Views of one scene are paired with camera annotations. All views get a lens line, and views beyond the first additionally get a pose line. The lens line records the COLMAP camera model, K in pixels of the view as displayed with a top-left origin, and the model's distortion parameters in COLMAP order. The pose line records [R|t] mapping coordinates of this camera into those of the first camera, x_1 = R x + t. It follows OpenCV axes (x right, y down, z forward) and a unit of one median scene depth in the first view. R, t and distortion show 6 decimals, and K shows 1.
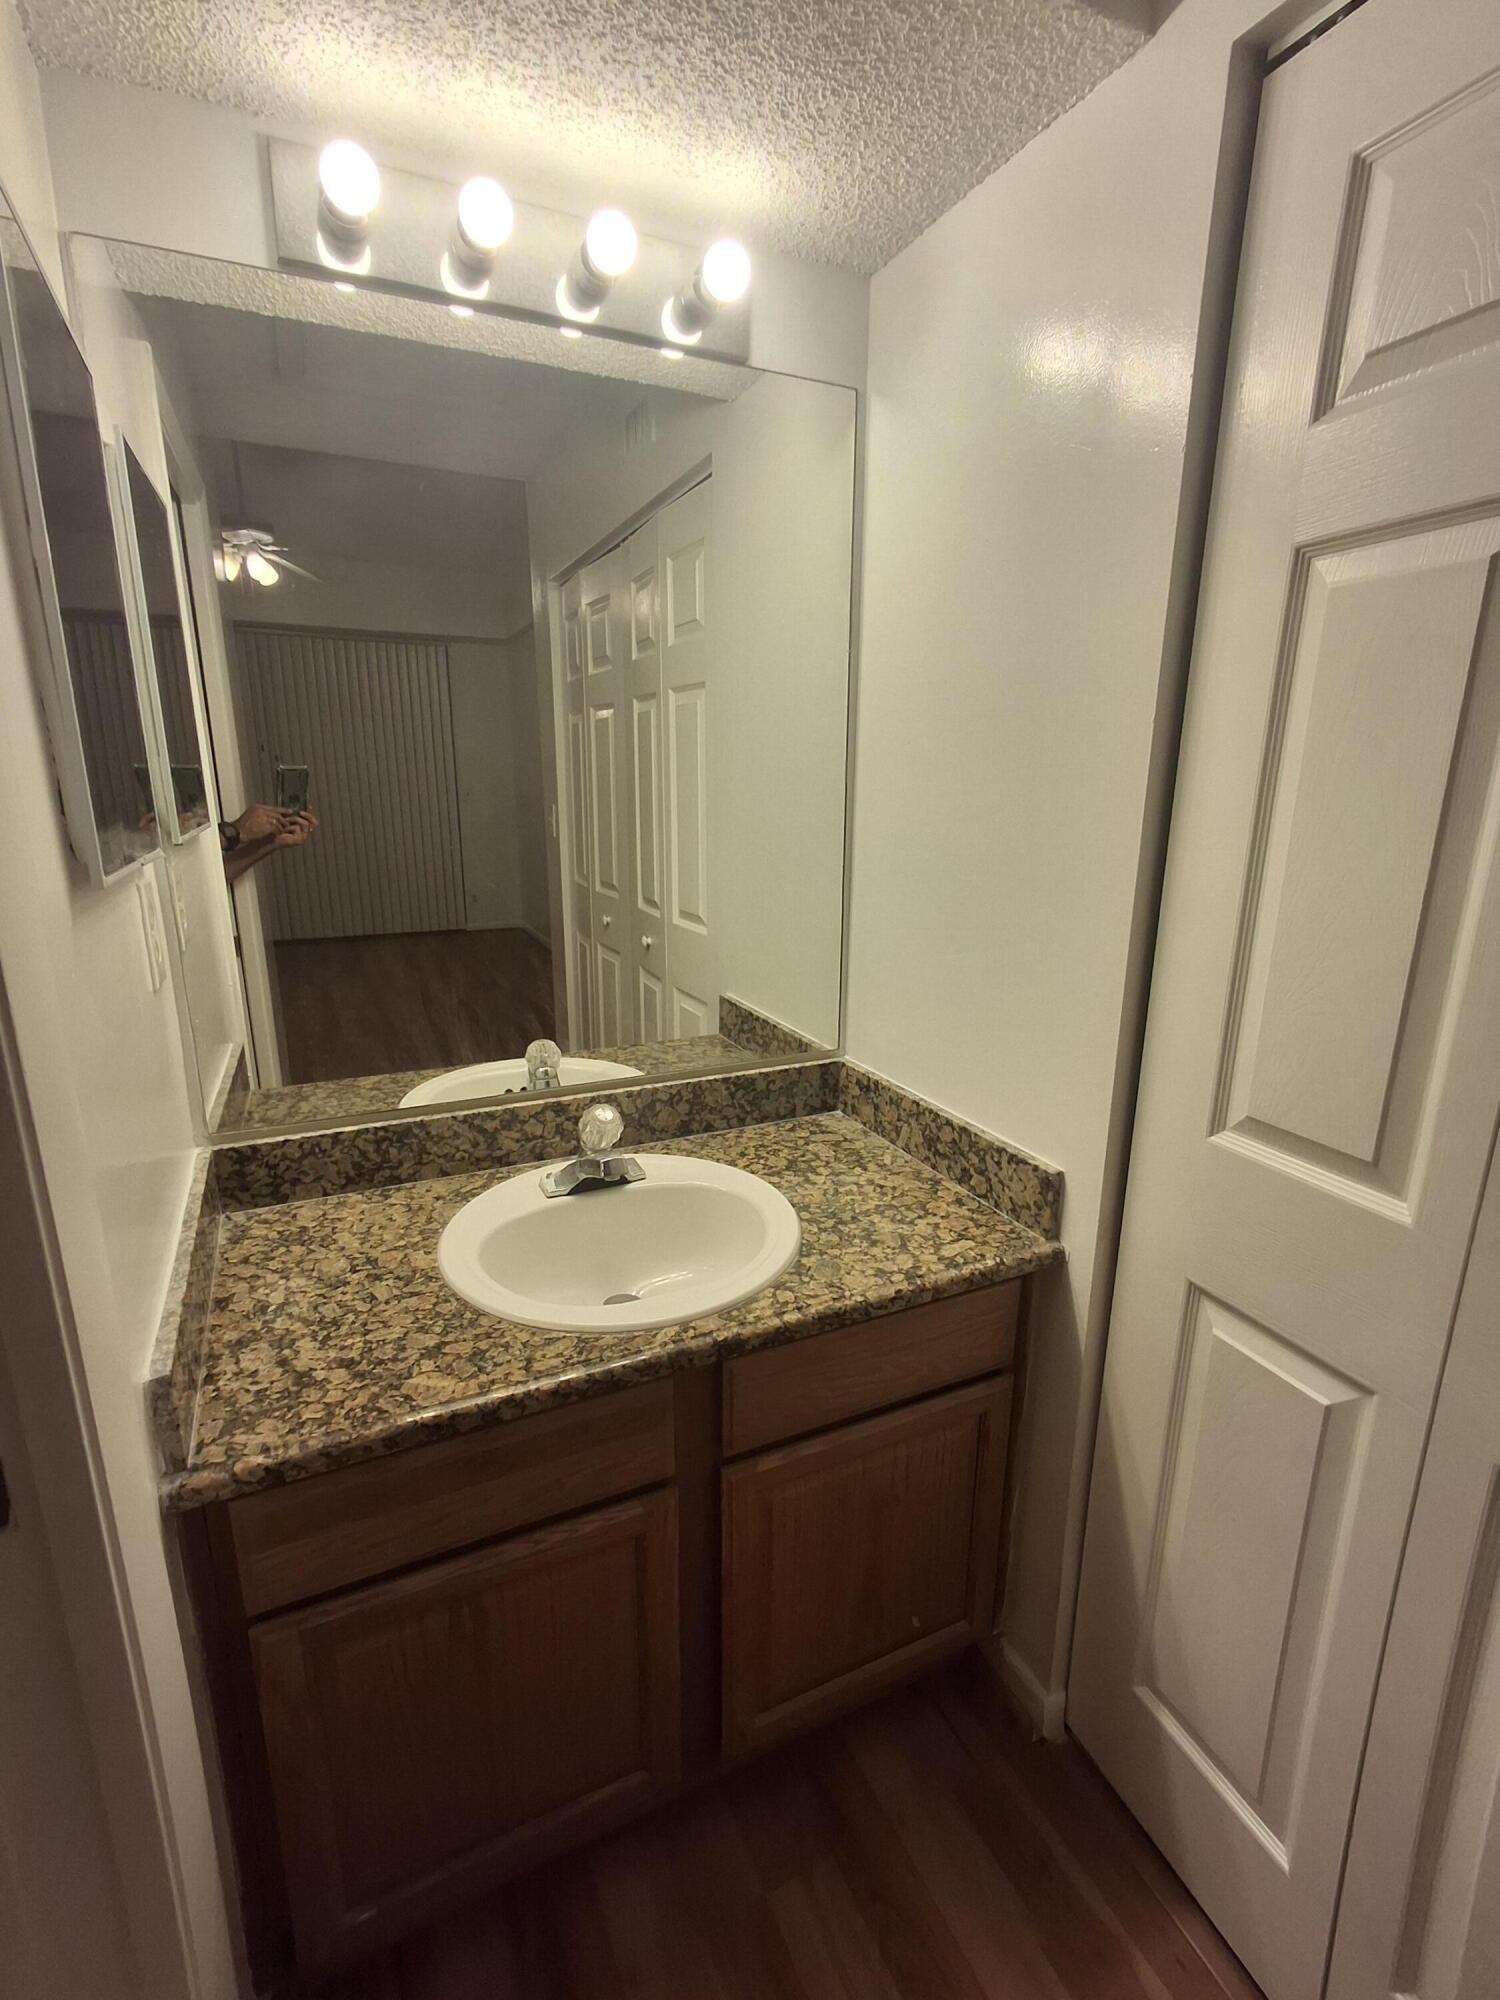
lens RADIAL K [[925.9, 0, 759.6], [0, 925.9, 1019.3], [0, 0, 1]] dist [0.005727, 0.001035]
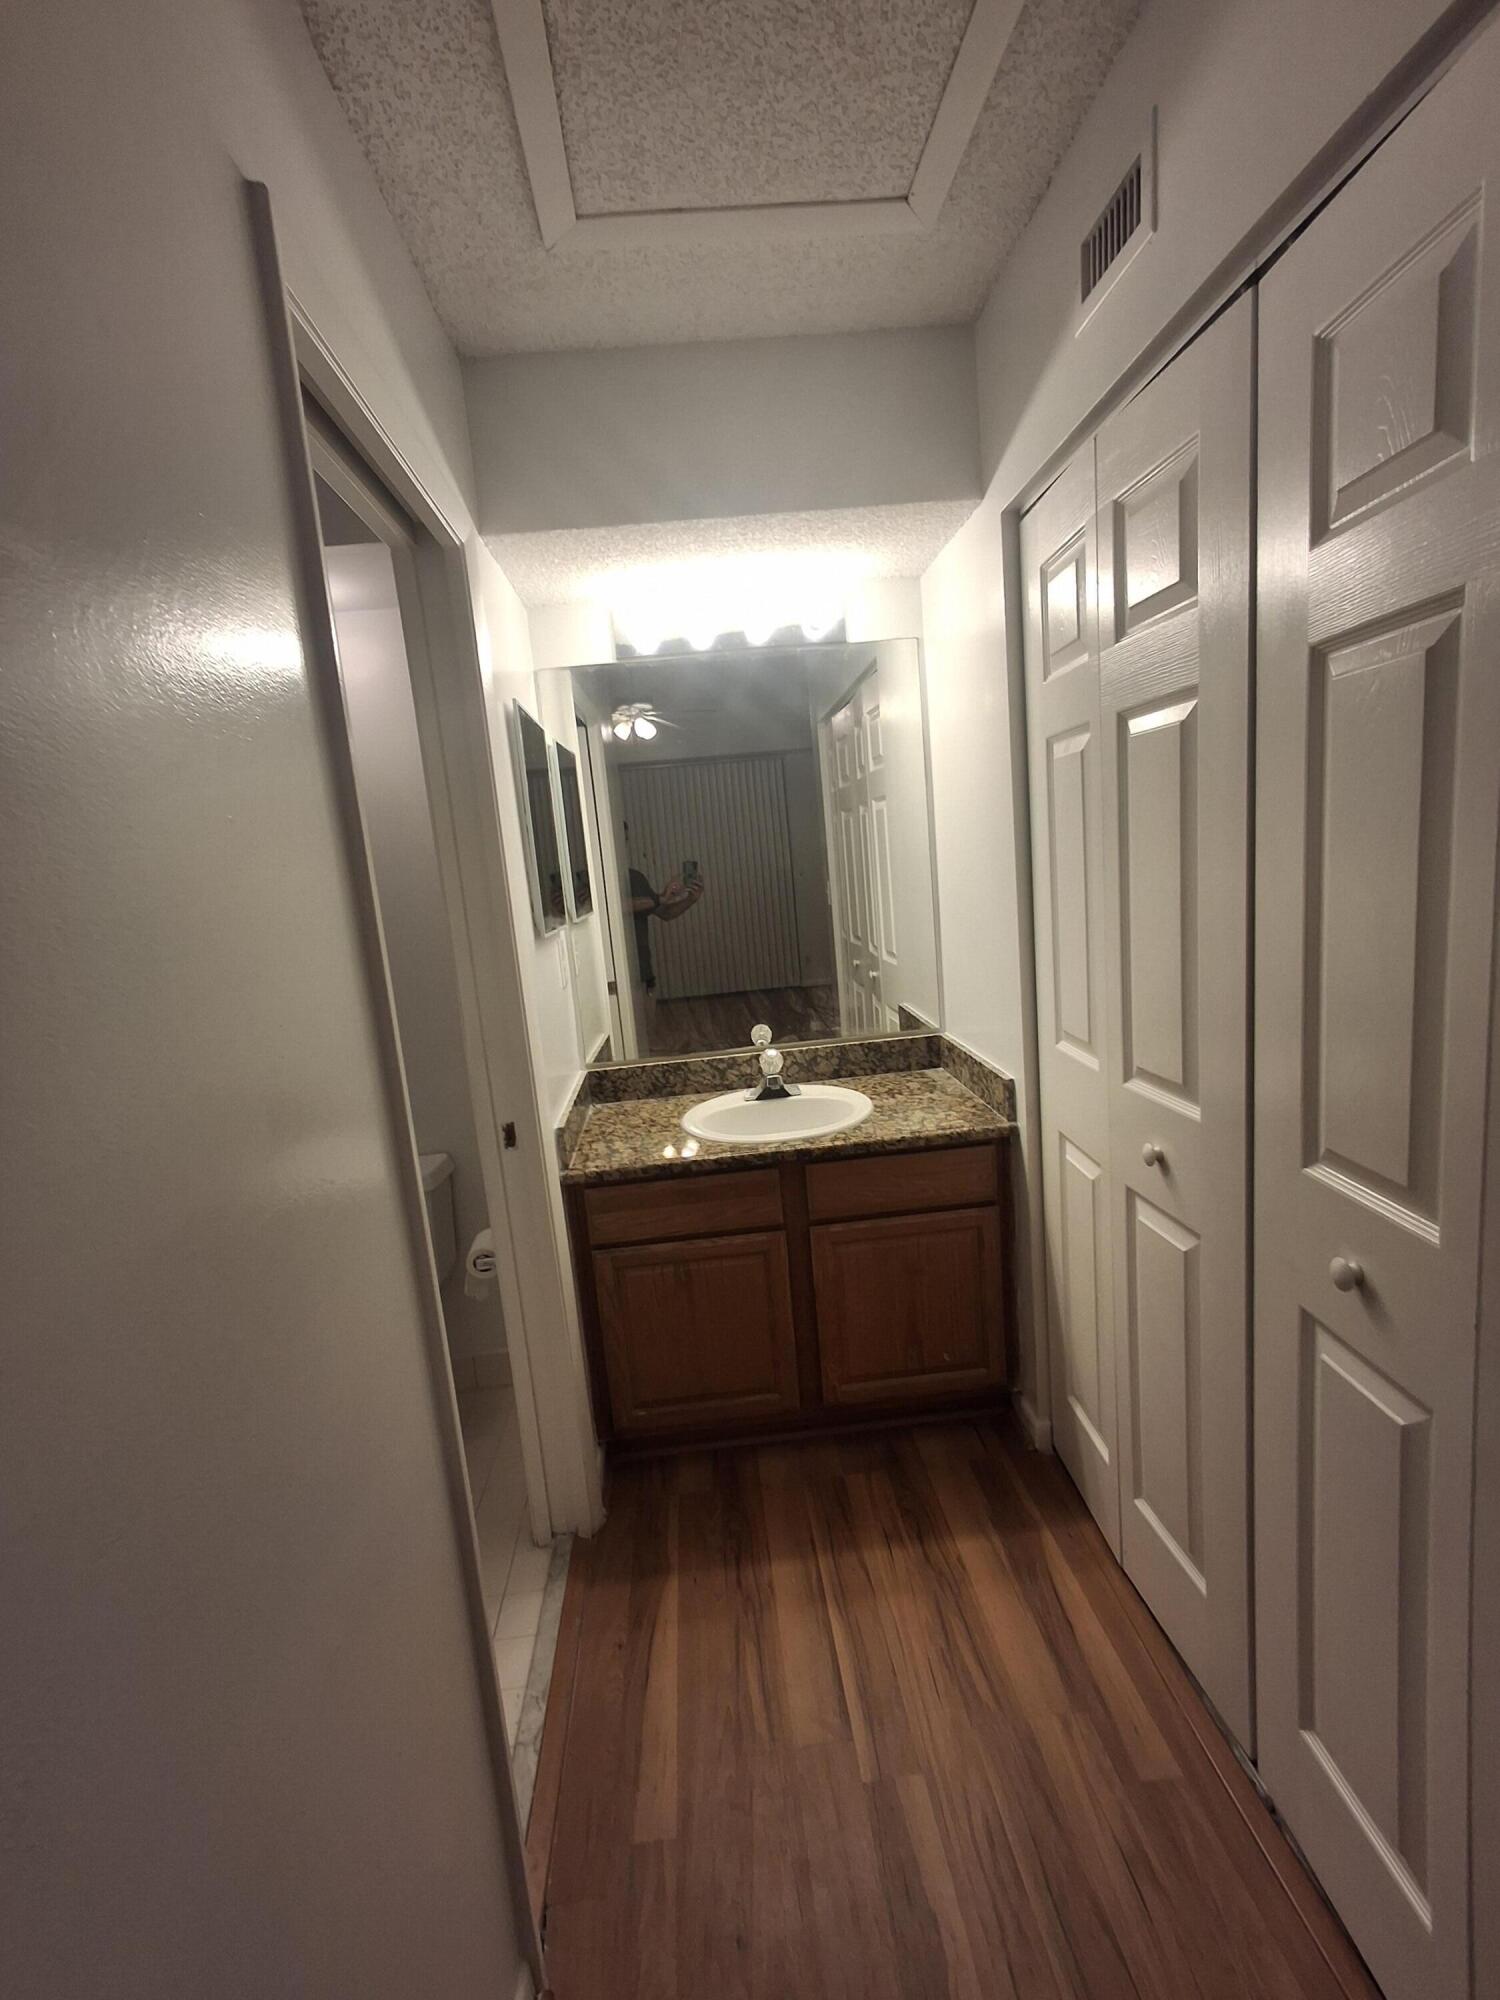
lens RADIAL K [[915.1, 0, 752.9], [0, 915.1, 1014.5], [0, 0, 1]] dist [-0.000492, 0.010047]
pose [[0.924693, -0.026373, -0.379798, 0.511211], [-0.000744, 0.997471, -0.071076, 0.161901], [0.380712, 0.066006, 0.922335, -0.719715]]
